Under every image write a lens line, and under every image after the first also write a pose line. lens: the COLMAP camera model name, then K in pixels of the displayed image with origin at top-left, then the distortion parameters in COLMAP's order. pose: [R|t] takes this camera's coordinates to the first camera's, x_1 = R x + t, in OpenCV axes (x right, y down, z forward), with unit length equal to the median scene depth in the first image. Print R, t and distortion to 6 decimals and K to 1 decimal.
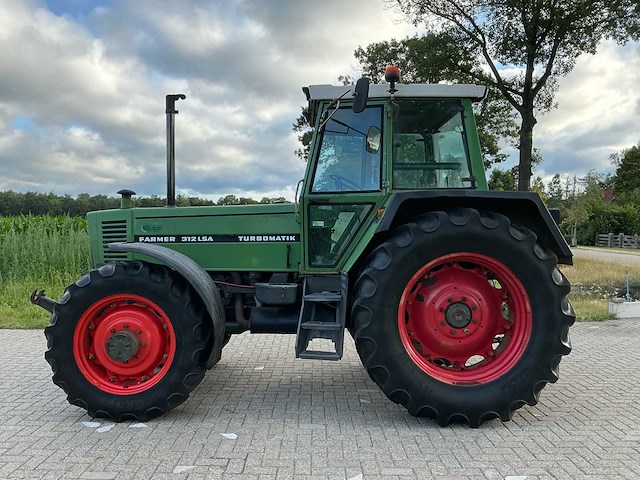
lens RADIAL K [[534.9, 0, 322.6], [0, 534.9, 236.4], [0, 0, 1]] dist [0.064917, -0.098231]
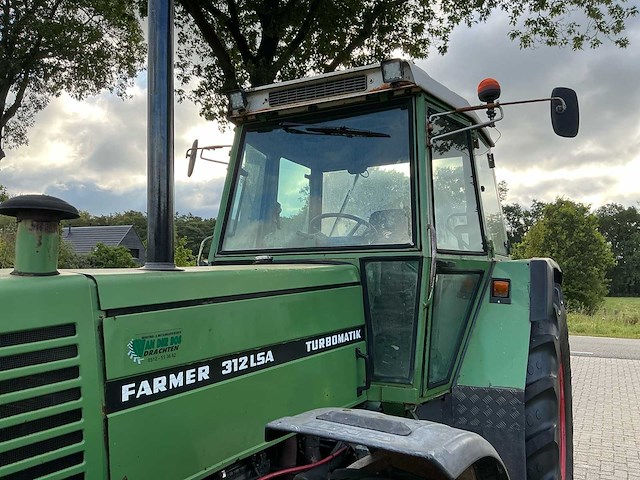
lens RADIAL K [[534.9, 0, 319.0], [0, 534.9, 237.2], [0, 0, 1]] dist [0.064917, -0.098231]
pose [[0.492580, 0.066837, 0.867697, -0.522302], [0.006957, 0.996712, -0.080724, -0.047913], [-0.870239, 0.045799, 0.490495, 0.784846]]
